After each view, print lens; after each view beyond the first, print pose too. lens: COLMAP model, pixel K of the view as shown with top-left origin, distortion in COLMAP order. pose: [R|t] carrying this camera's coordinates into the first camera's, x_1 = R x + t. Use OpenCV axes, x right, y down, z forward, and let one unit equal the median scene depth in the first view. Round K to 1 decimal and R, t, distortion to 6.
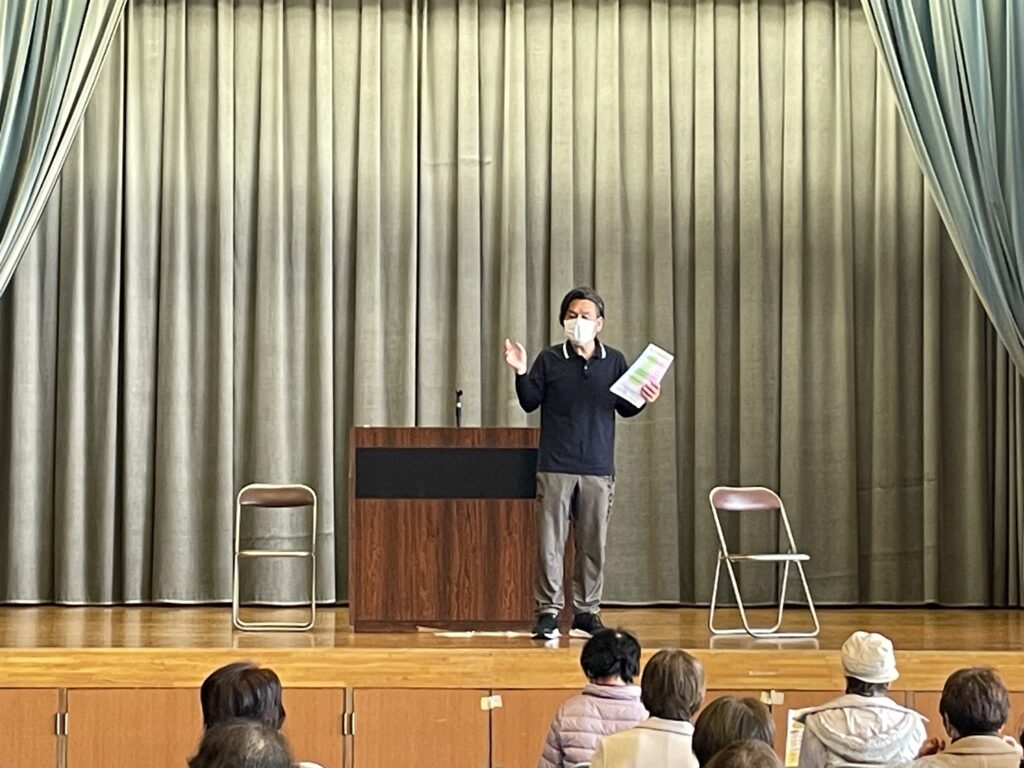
lens RADIAL K [[2792.2, 0, 512.0], [0, 2792.2, 384.0], [0, 0, 1]] dist [0.129942, 0.674752]
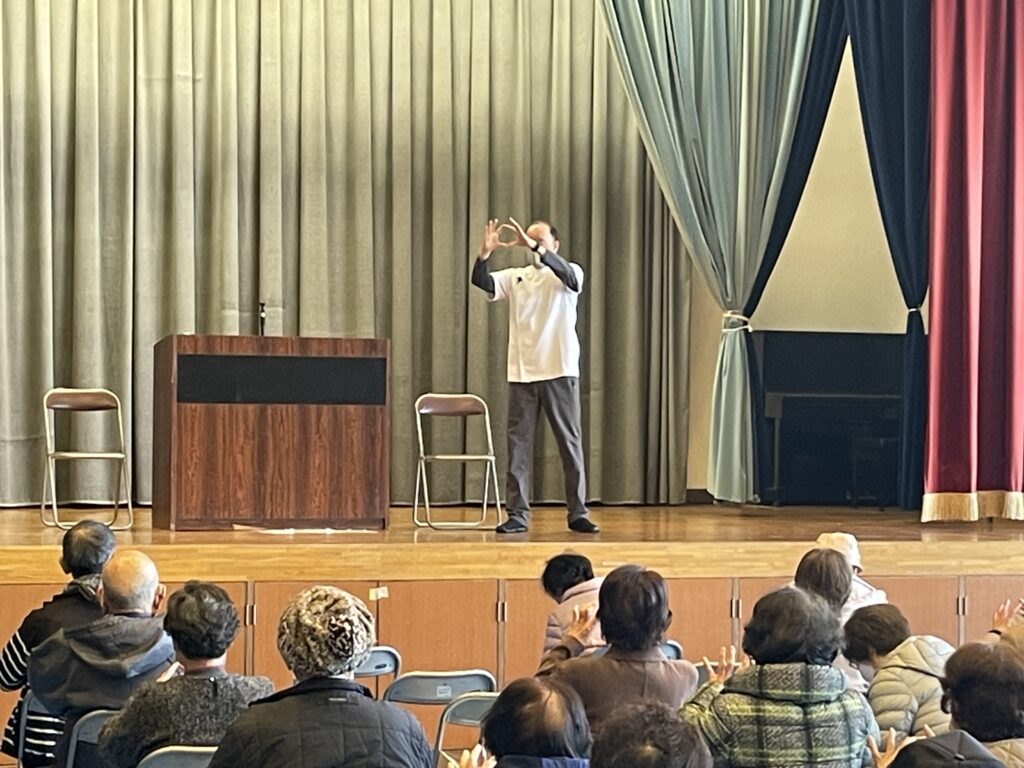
lens RADIAL K [[2763.0, 0, 512.0], [0, 2763.0, 384.0], [0, 0, 1]] dist [0.122126, 1.083814]
pose [[0.956135, 0.008911, 0.292790, -0.238886], [-0.018662, 0.999360, 0.030526, -0.000052], [-0.292331, -0.034651, 0.955689, -0.025269]]
